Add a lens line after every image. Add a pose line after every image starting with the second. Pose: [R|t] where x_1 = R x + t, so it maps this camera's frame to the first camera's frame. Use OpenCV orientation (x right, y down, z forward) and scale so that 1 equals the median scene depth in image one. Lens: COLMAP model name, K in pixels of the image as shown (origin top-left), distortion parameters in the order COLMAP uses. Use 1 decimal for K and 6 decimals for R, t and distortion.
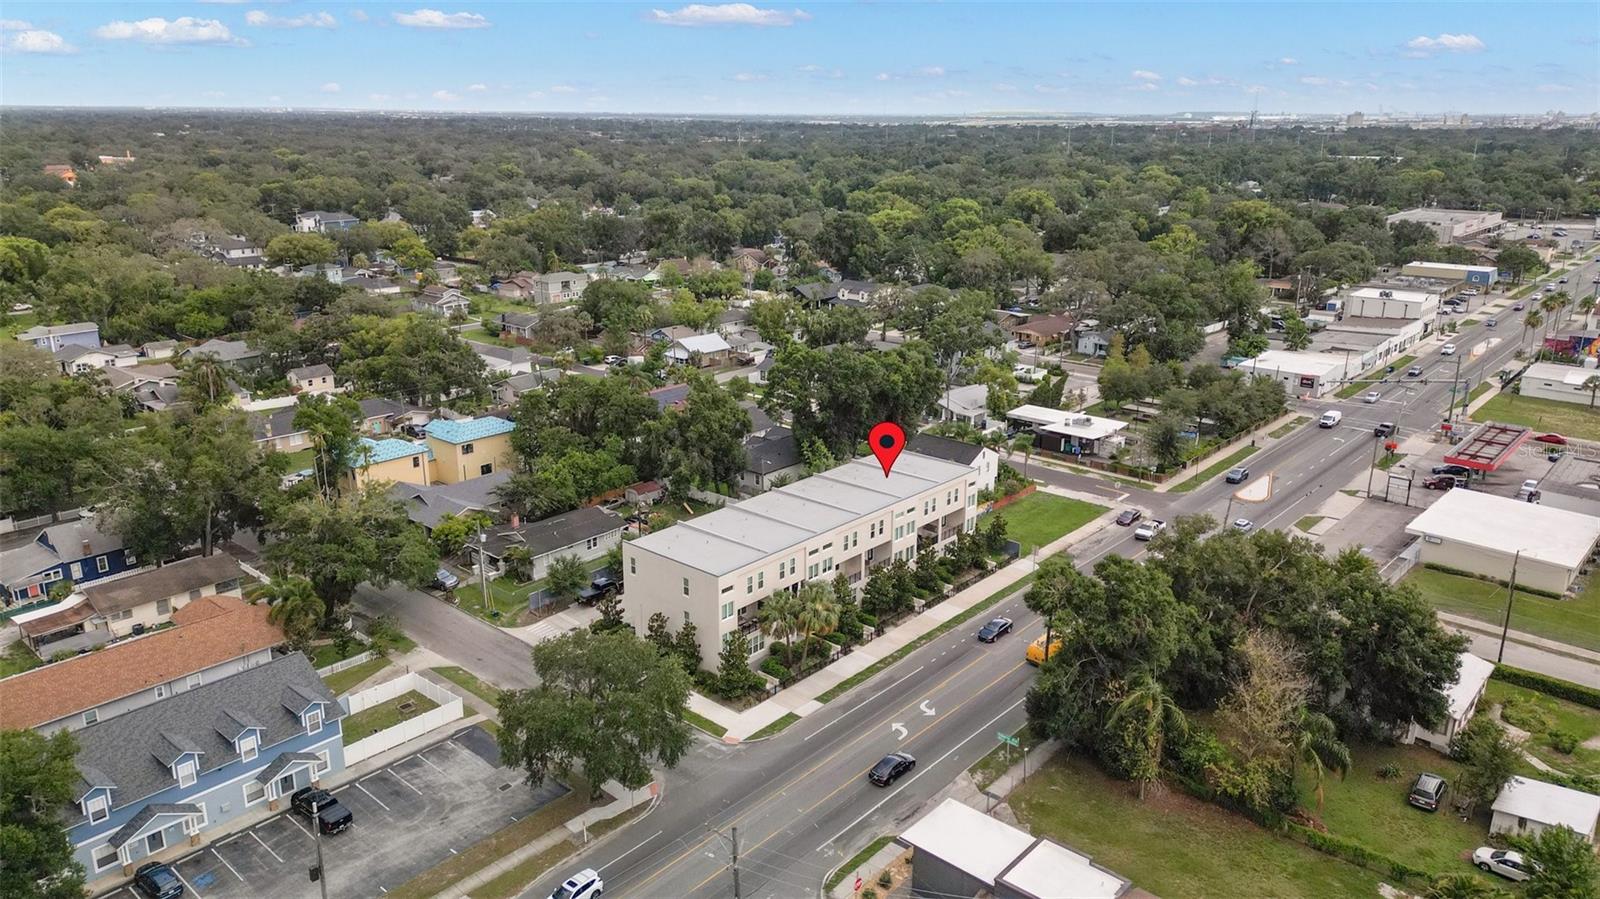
lens RADIAL K [[1121.4, 0, 793.5], [0, 1121.4, 446.1], [0, 0, 1]] dist [0.045131, -0.003409]
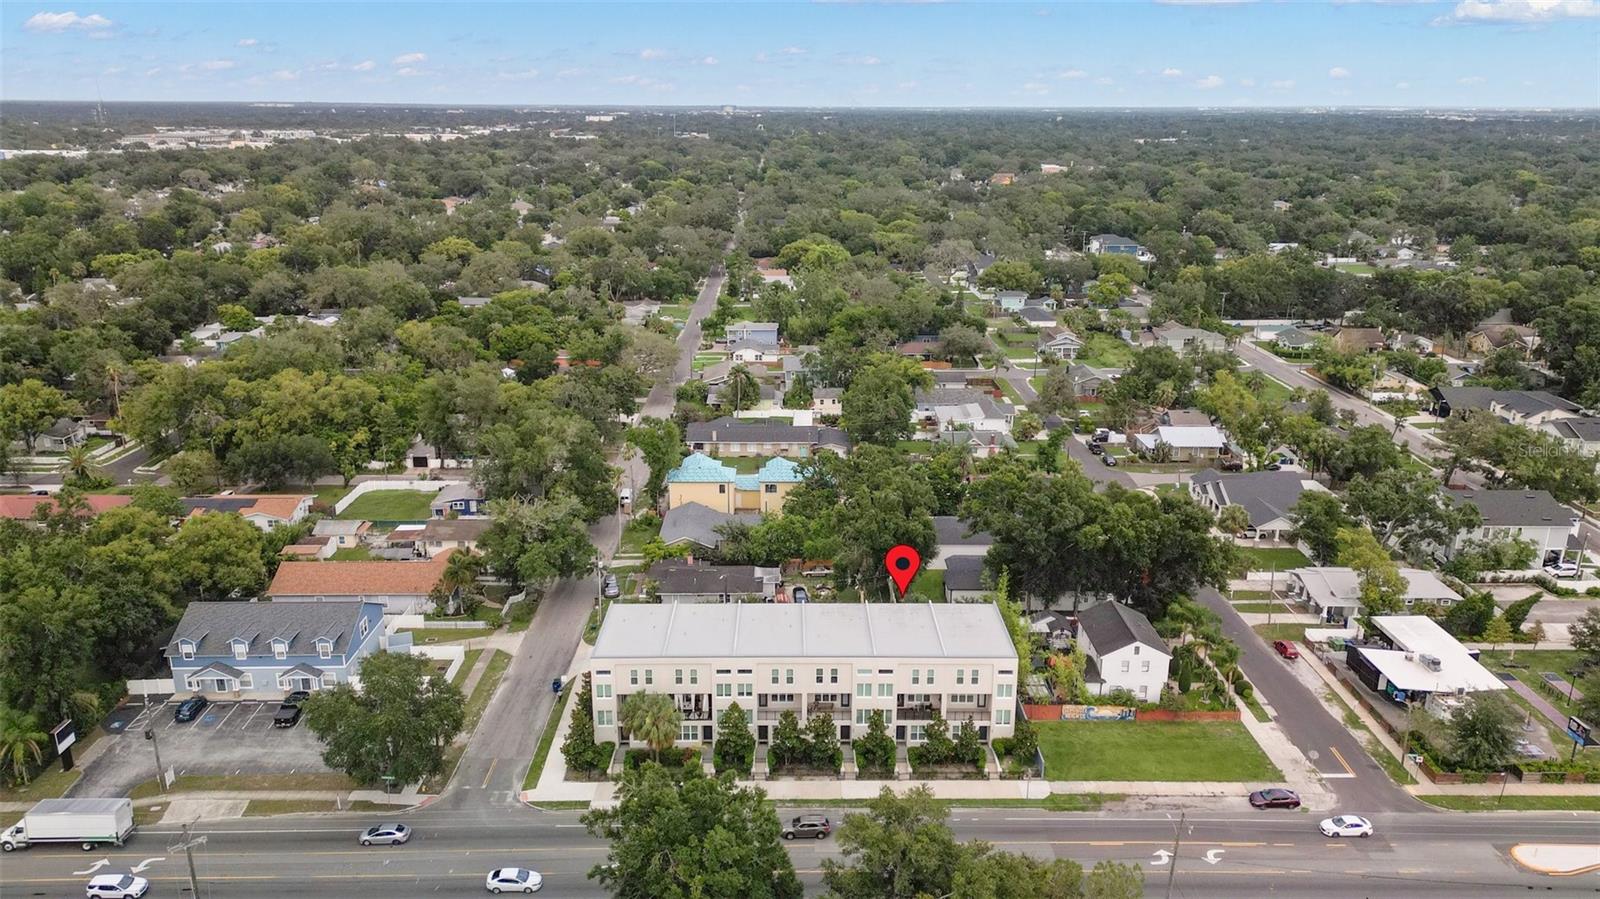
lens RADIAL K [[1121.4, 0, 796.2], [0, 1121.4, 450.5], [0, 0, 1]] dist [0.045131, -0.003409]
pose [[0.672808, 0.219308, -0.706564, 0.640958], [-0.216082, 0.971661, 0.095832, -0.184497], [0.707558, 0.088199, 0.701130, 0.271307]]
